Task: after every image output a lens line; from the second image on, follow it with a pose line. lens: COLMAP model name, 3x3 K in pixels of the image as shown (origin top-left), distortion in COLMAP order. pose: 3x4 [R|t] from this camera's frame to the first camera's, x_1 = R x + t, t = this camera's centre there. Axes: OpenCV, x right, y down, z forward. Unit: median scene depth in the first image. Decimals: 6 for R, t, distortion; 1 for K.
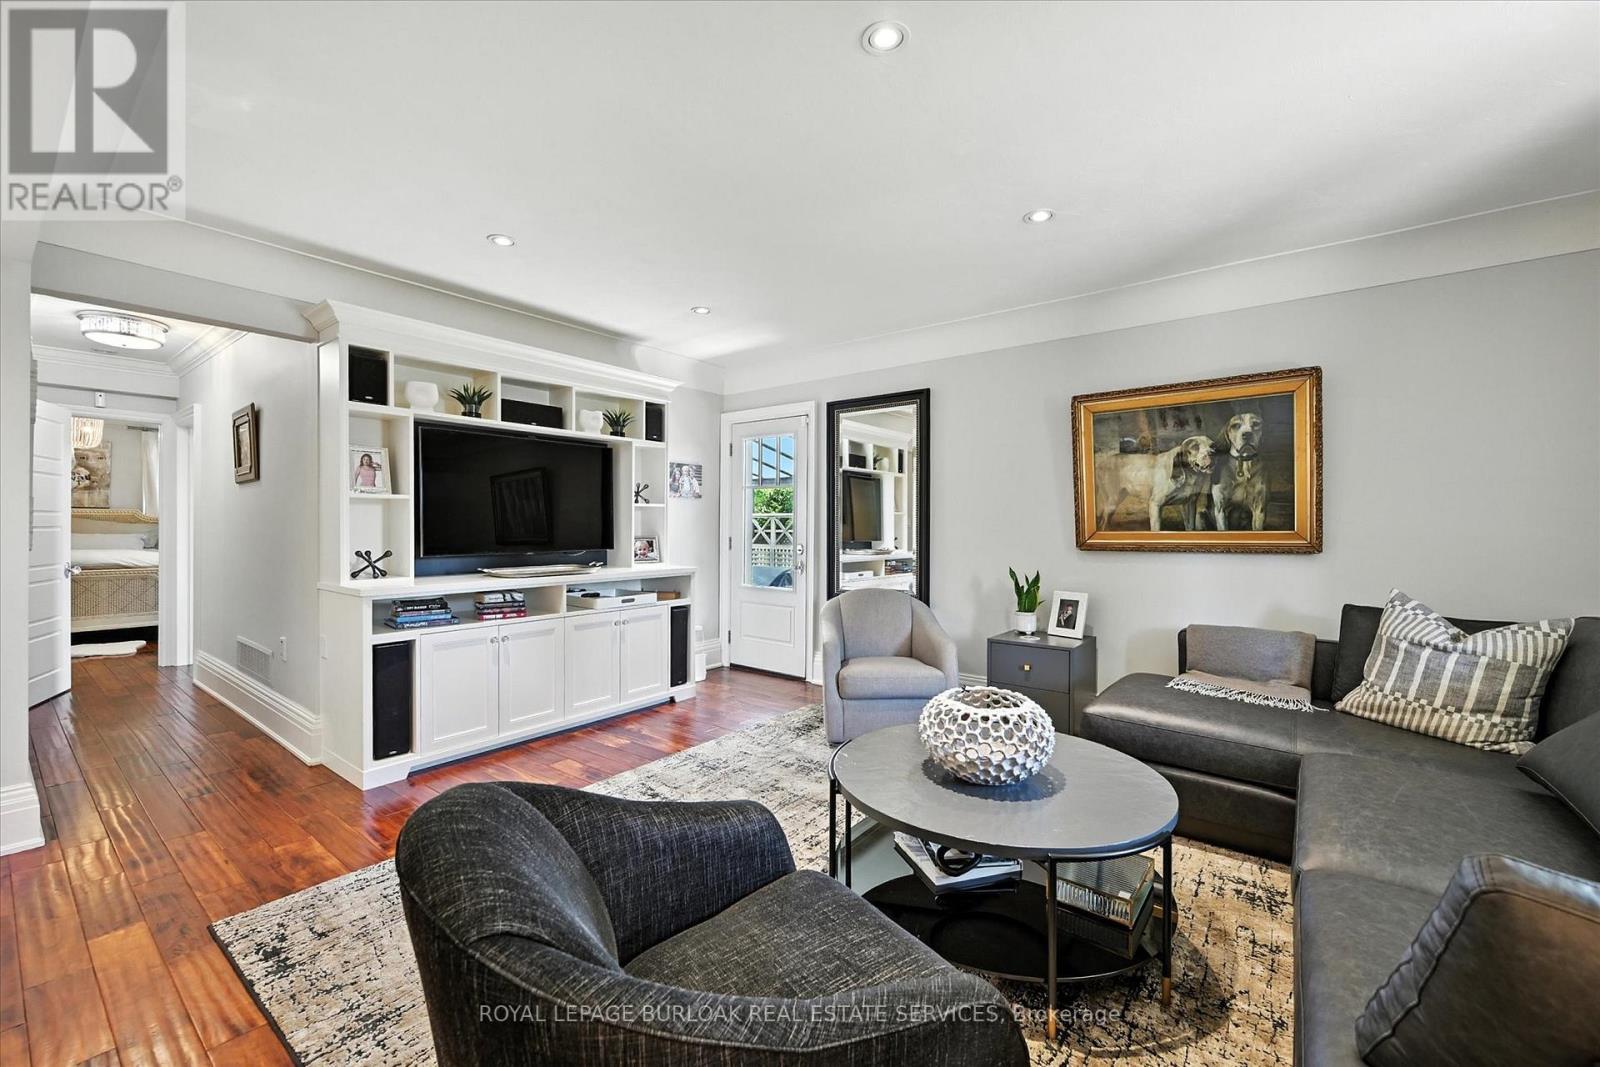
lens RADIAL K [[641.5, 0, 800.0], [0, 641.5, 533.5], [0, 0, 1]] dist [0.000117, 0.000262]
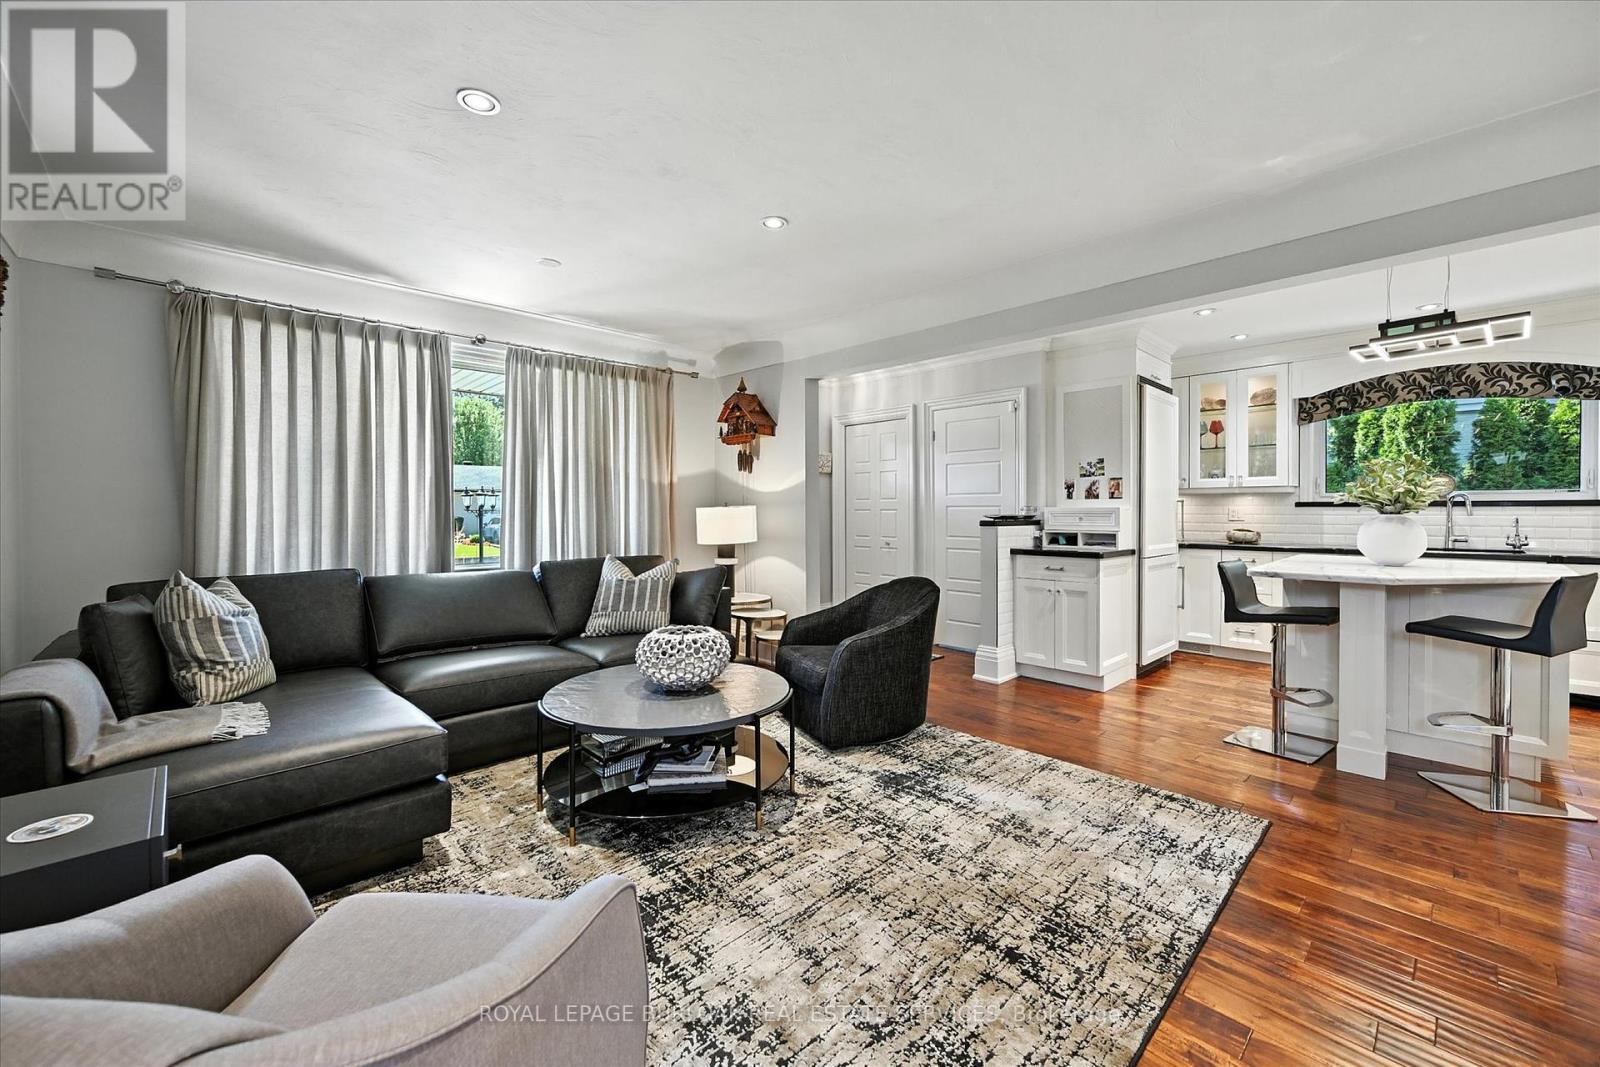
lens RADIAL K [[642.2, 0, 806.4], [0, 642.2, 514.6], [0, 0, 1]] dist [-0.001991, 0.000638]
pose [[-0.990814, -0.005833, 0.135106, -0.088413], [-0.003220, 0.999804, 0.019552, -0.014186], [-0.135194, 0.018937, -0.990638, 1.261813]]
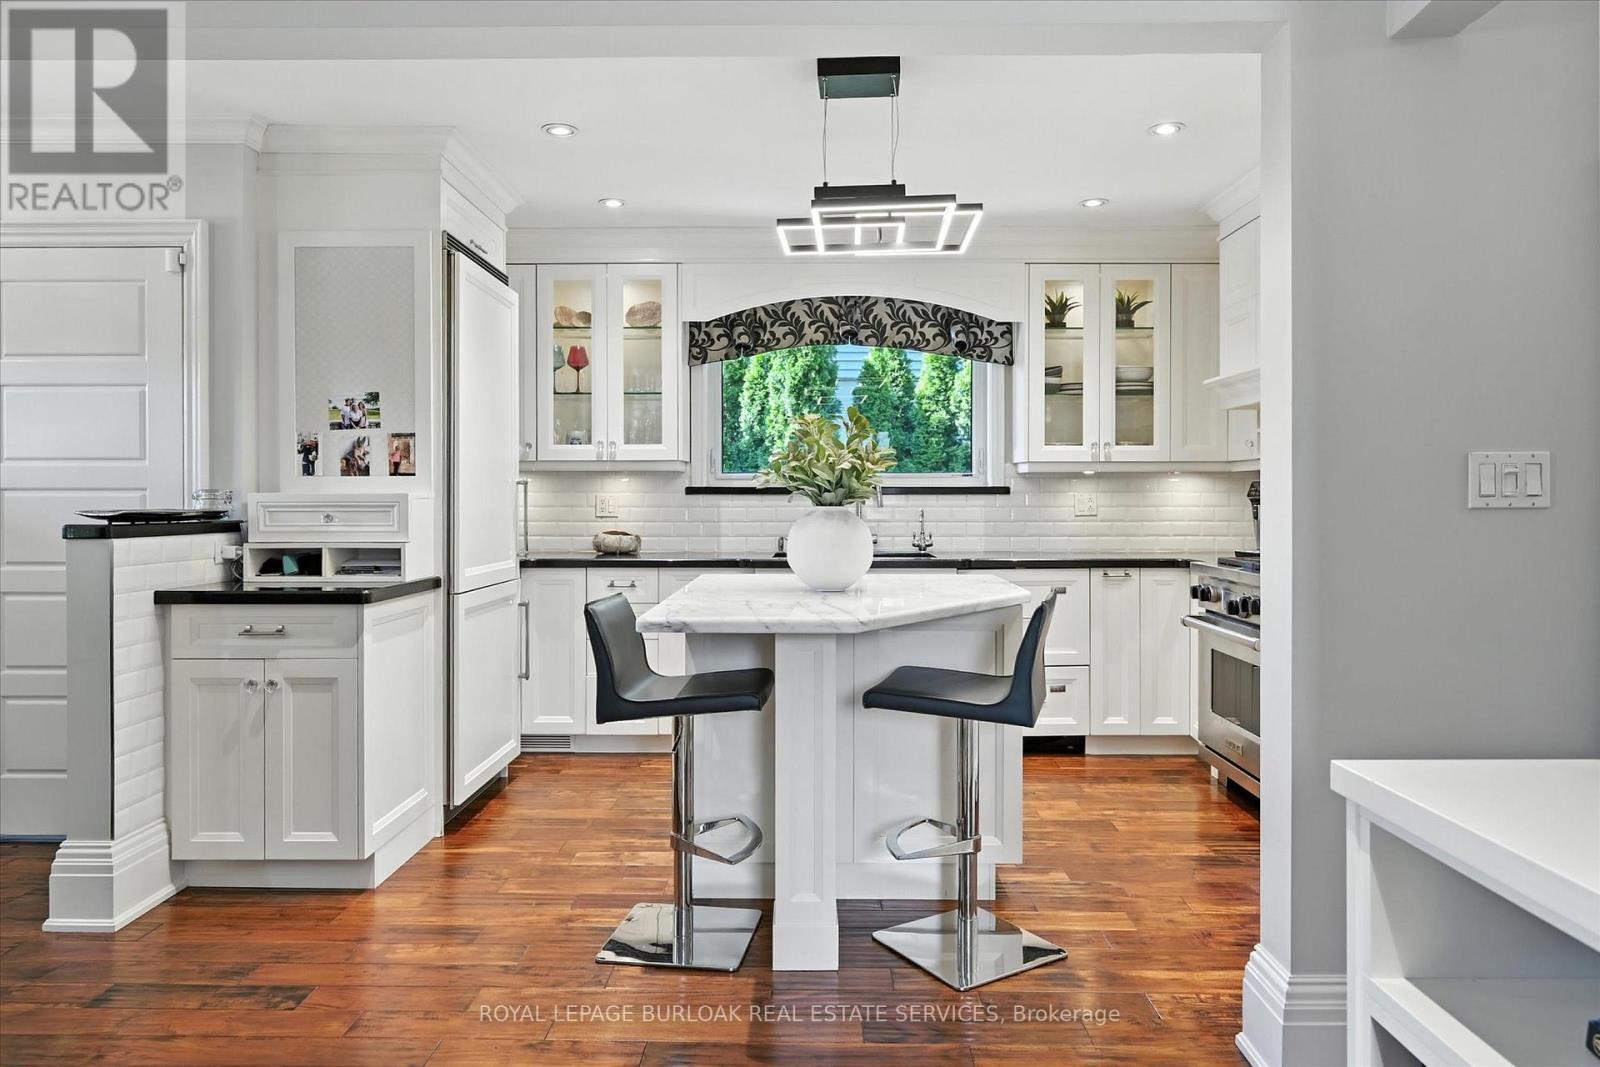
lens RADIAL K [[1033.1, 0, 800.7], [0, 1033.1, 504.3], [0, 0, 1]] dist [-0.004678, -0.000022]
pose [[-0.796914, -0.002824, -0.604086, -0.225001], [-0.011436, 0.999880, 0.010412, -0.010147], [0.603984, 0.015206, -0.796851, 0.954432]]
